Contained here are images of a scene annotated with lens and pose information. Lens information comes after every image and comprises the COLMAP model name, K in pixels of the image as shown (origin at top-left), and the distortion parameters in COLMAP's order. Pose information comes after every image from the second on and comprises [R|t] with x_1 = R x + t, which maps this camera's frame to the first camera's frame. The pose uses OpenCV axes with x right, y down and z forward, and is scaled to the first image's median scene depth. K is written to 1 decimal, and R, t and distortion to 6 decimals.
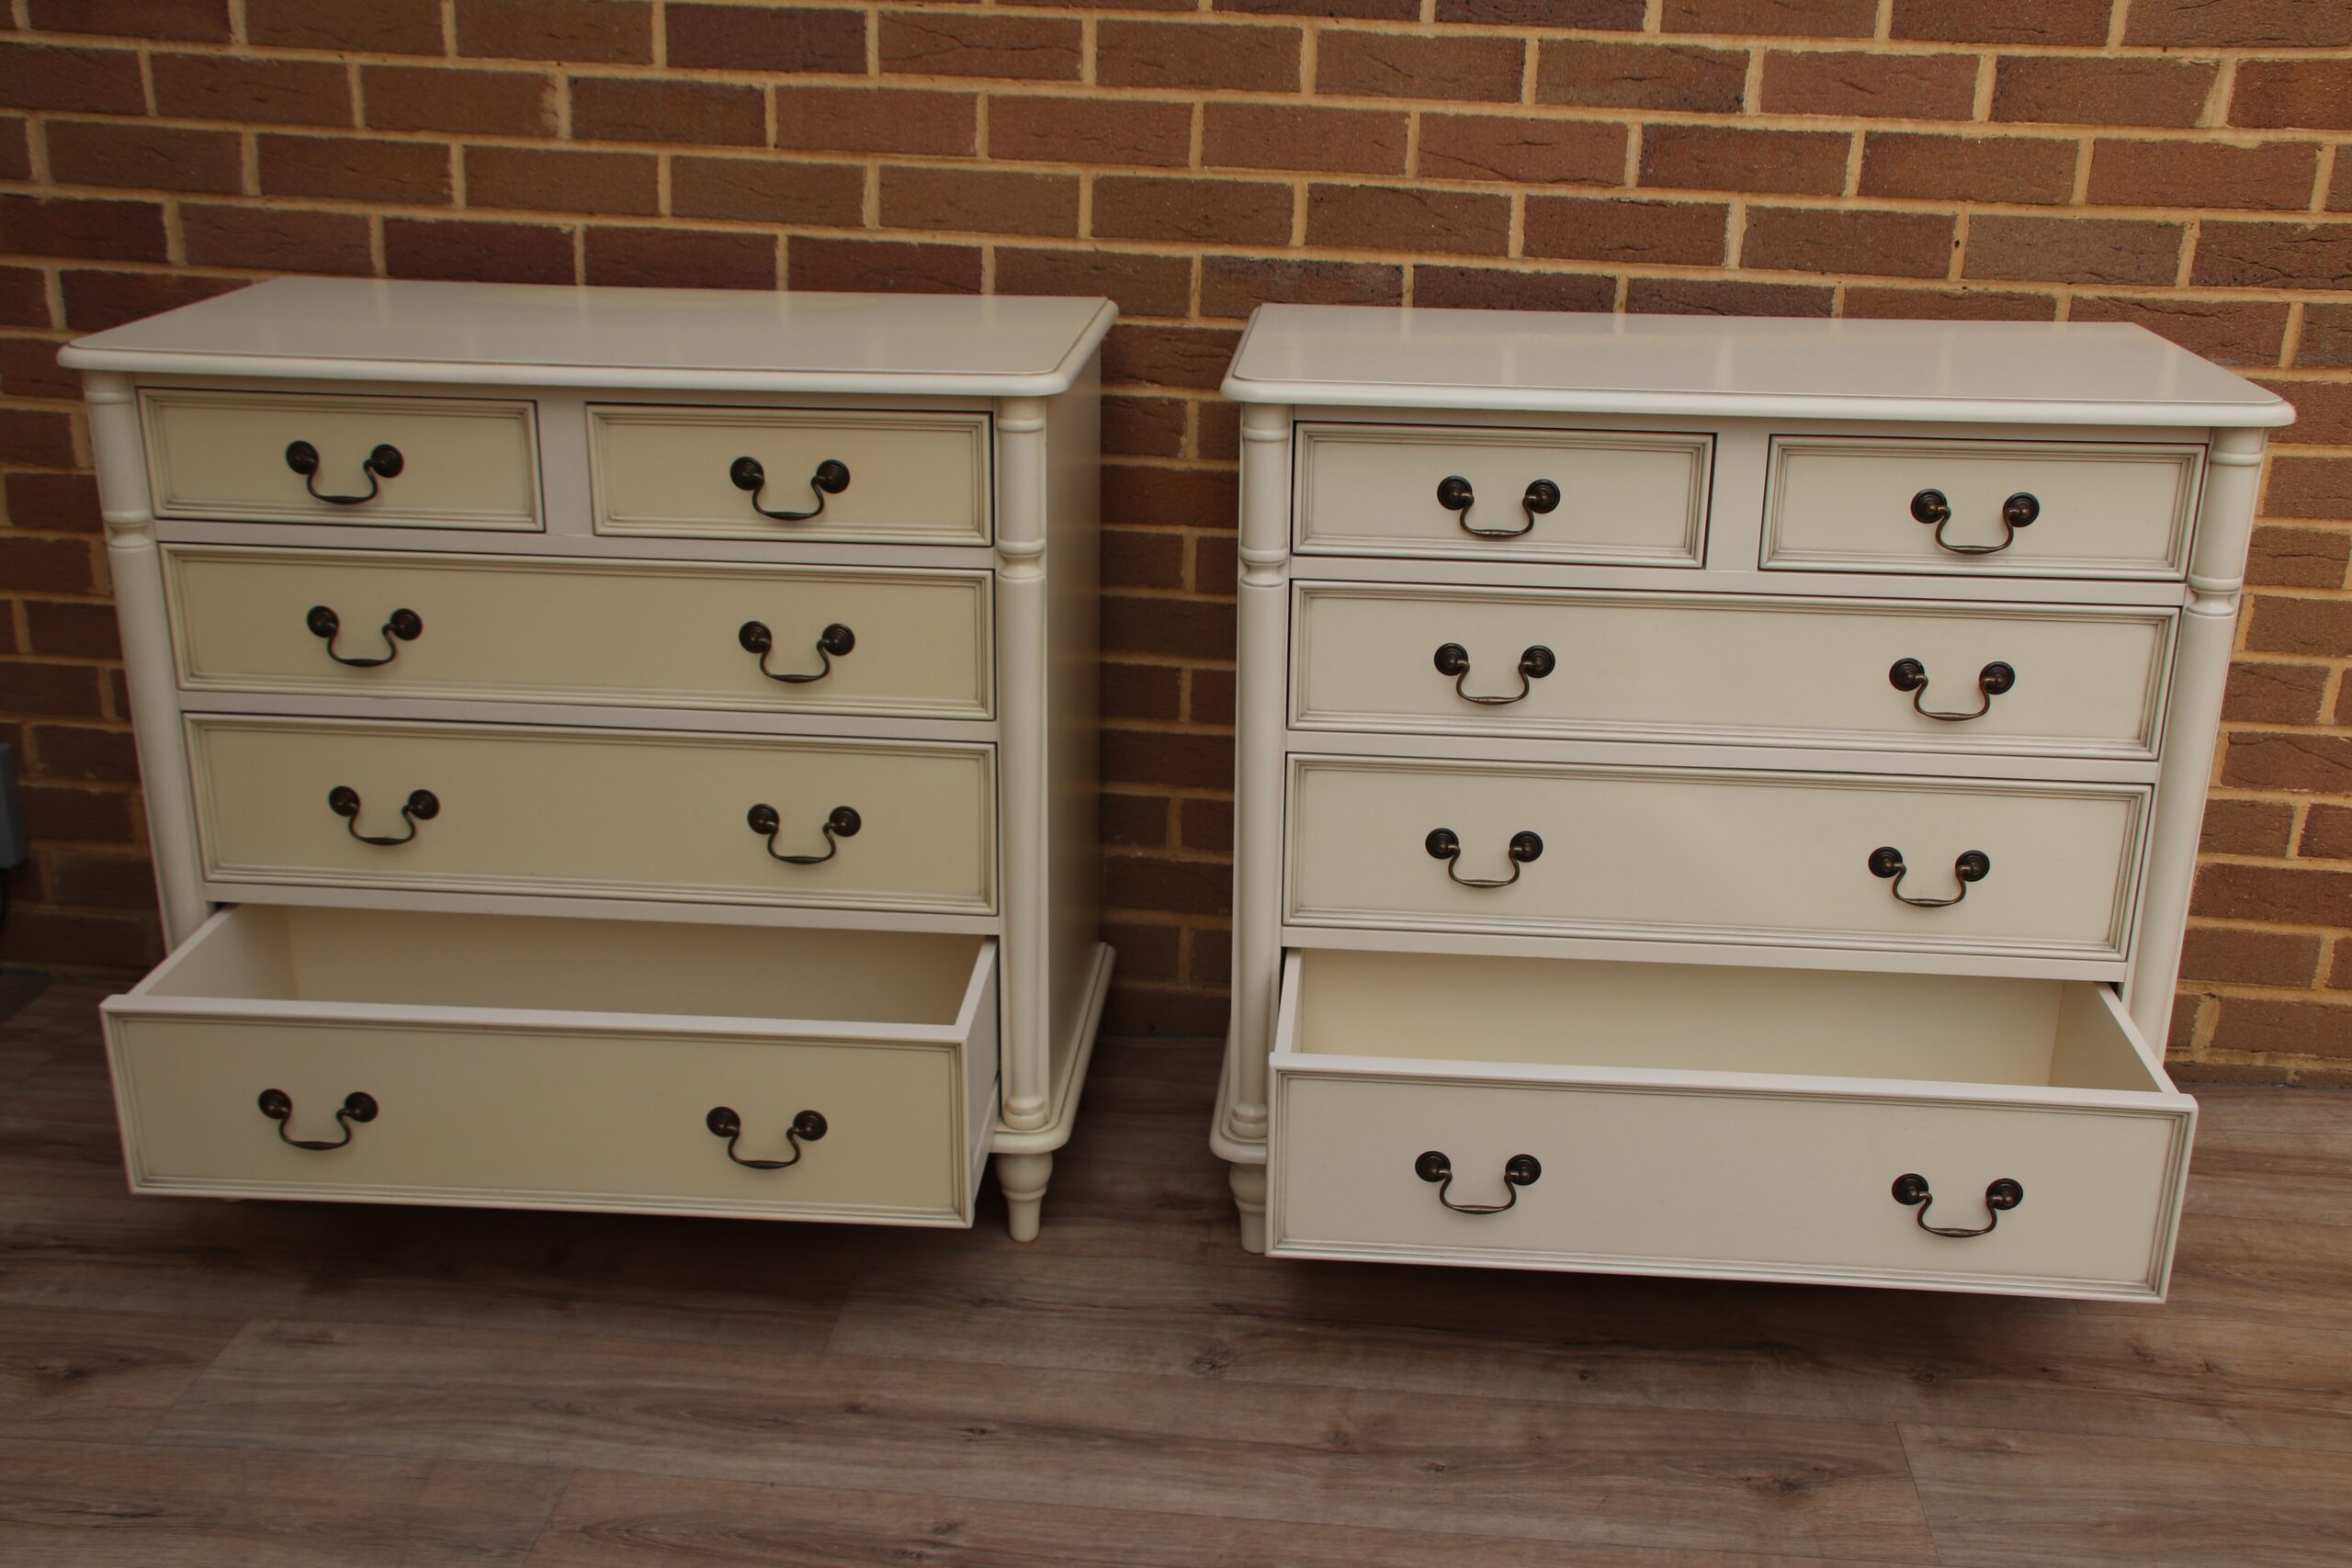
lens RADIAL K [[2469.8, 0, 1172.8], [0, 2469.8, 823.9], [0, 0, 1]] dist [-0.071056, 0.306231]
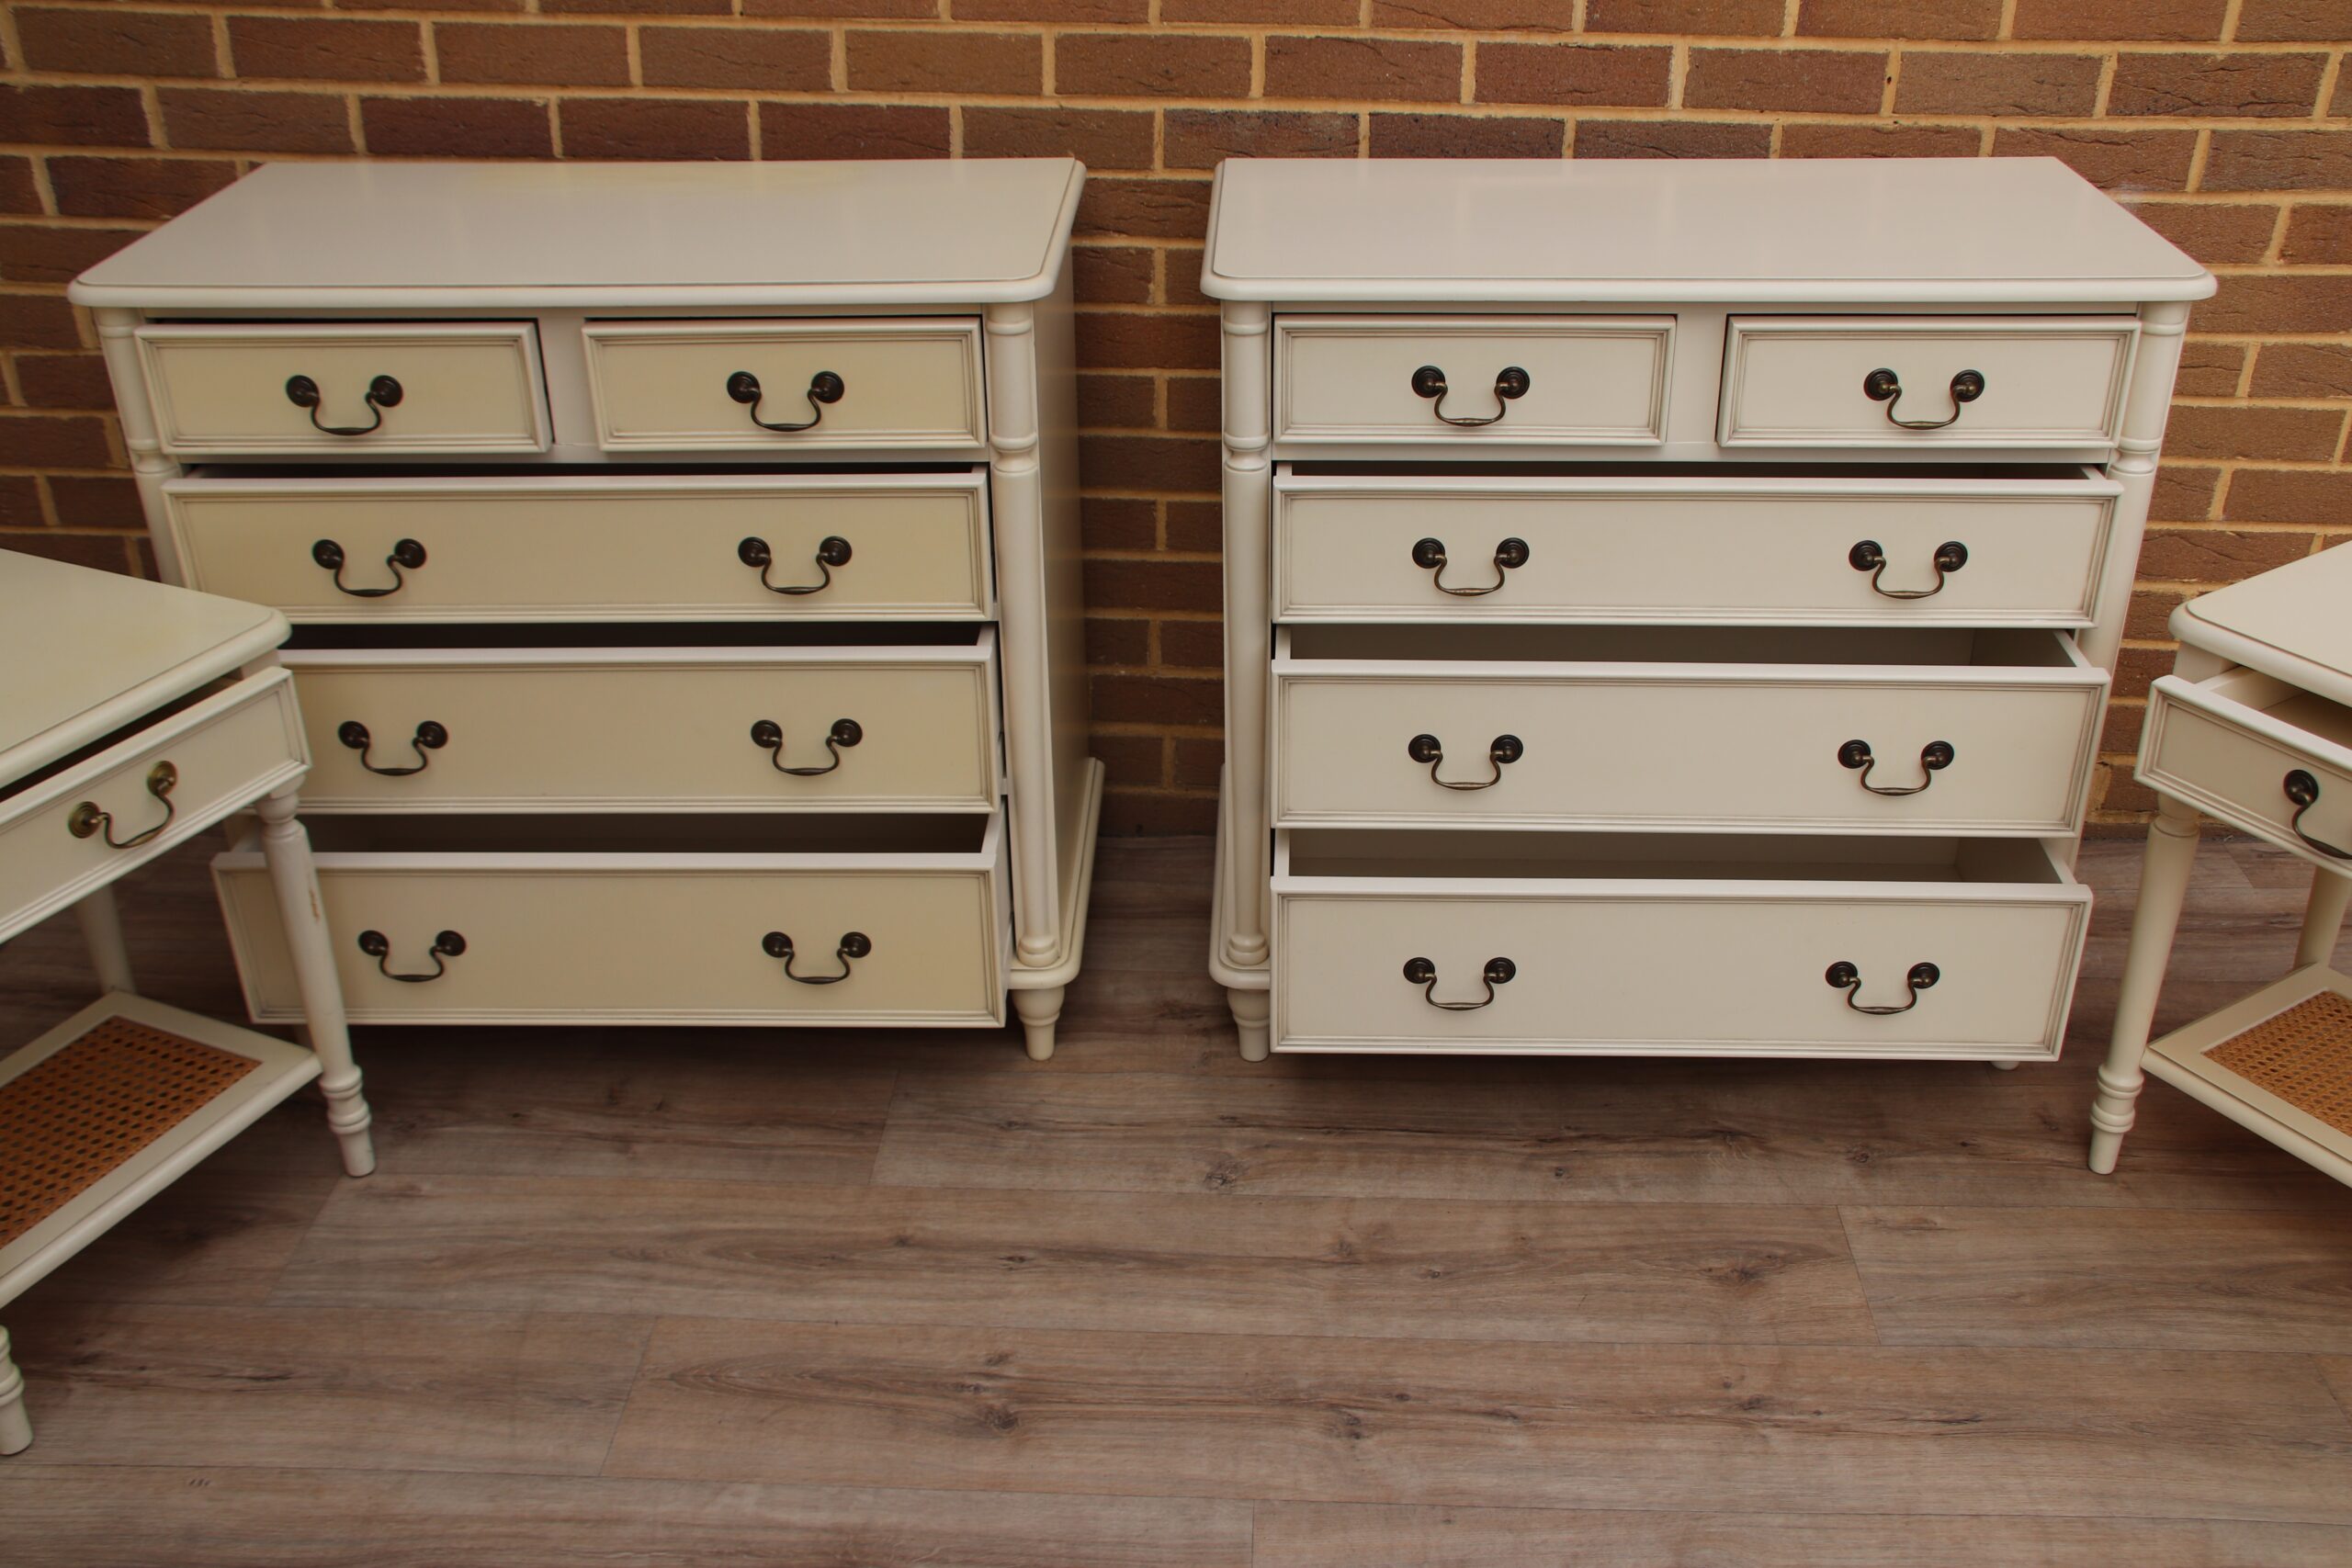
lens RADIAL K [[2272.7, 0, 1176.6], [0, 2272.7, 819.3], [0, 0, 1]] dist [-0.104294, 0.227827]
pose [[0.998574, -0.044564, 0.029395, -0.024689], [0.039330, 0.986430, 0.159405, -0.091248], [-0.036099, -0.158021, 0.986776, 0.023384]]
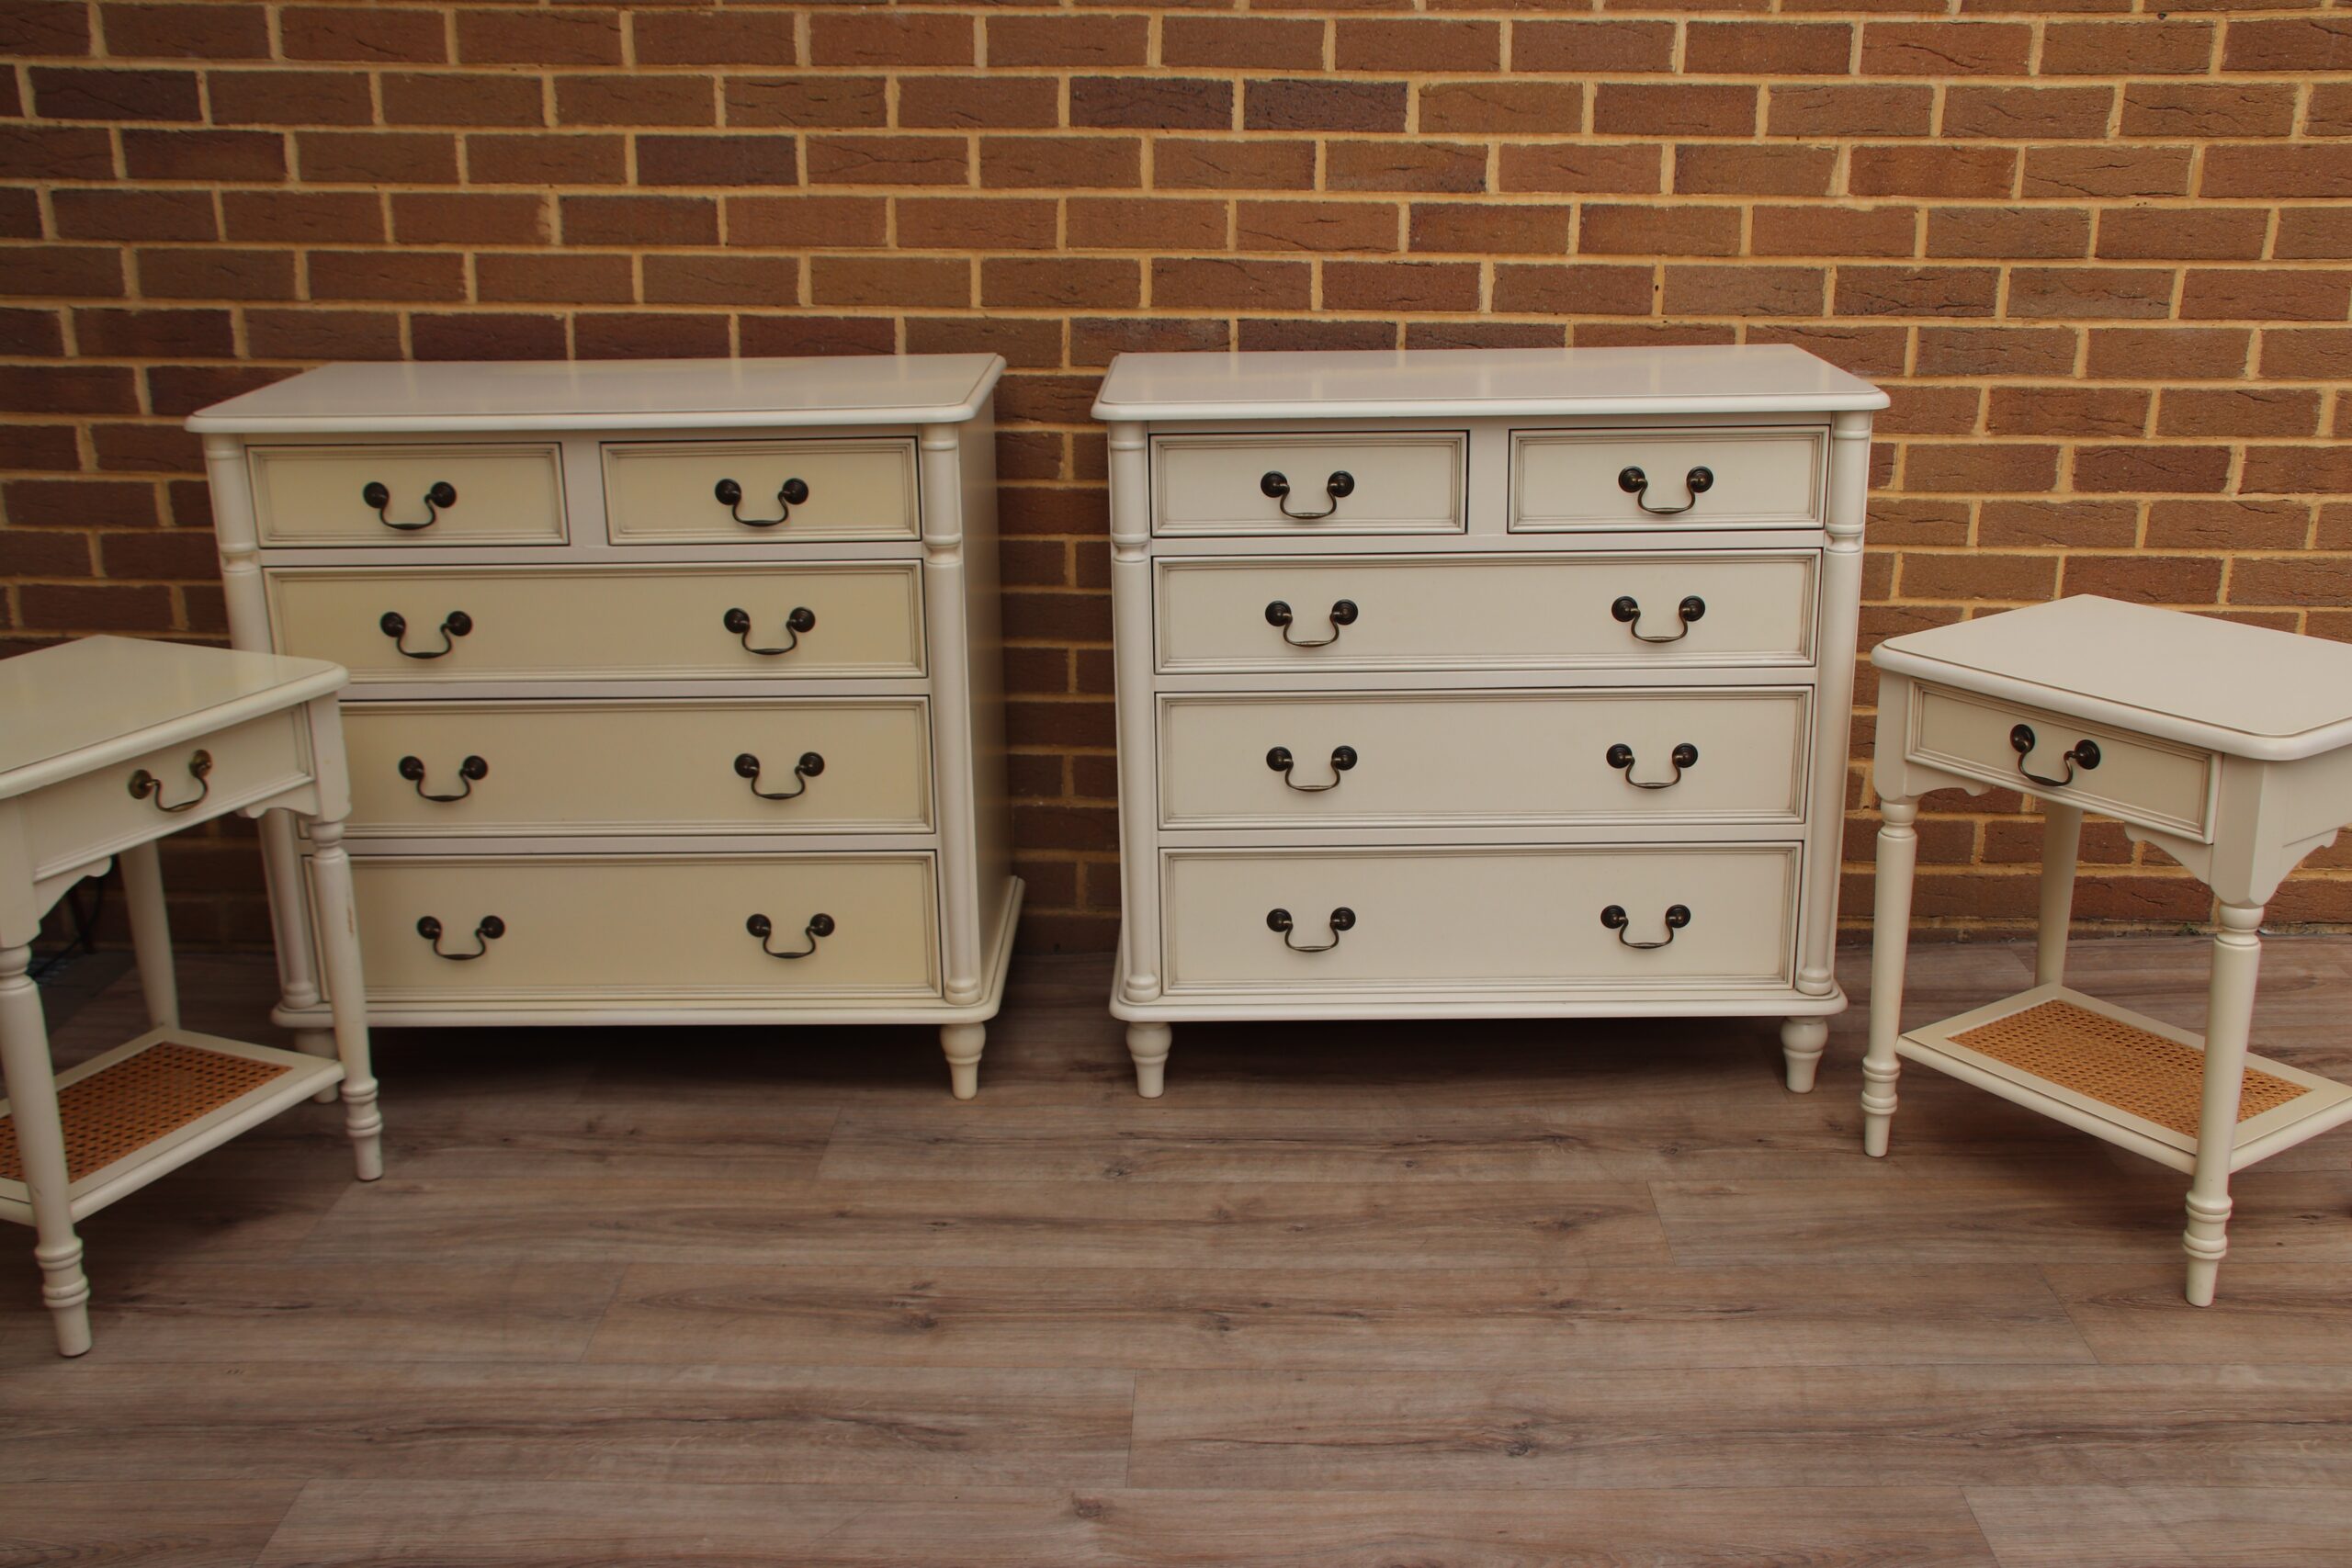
lens RADIAL K [[2381.5, 0, 1174.6], [0, 2381.5, 808.1], [0, 0, 1]] dist [-0.078384, 0.219993]
pose [[0.997535, -0.046152, 0.052852, -0.010957], [0.048167, 0.998135, -0.037495, 0.070603], [-0.051023, 0.039948, 0.997898, -0.214374]]
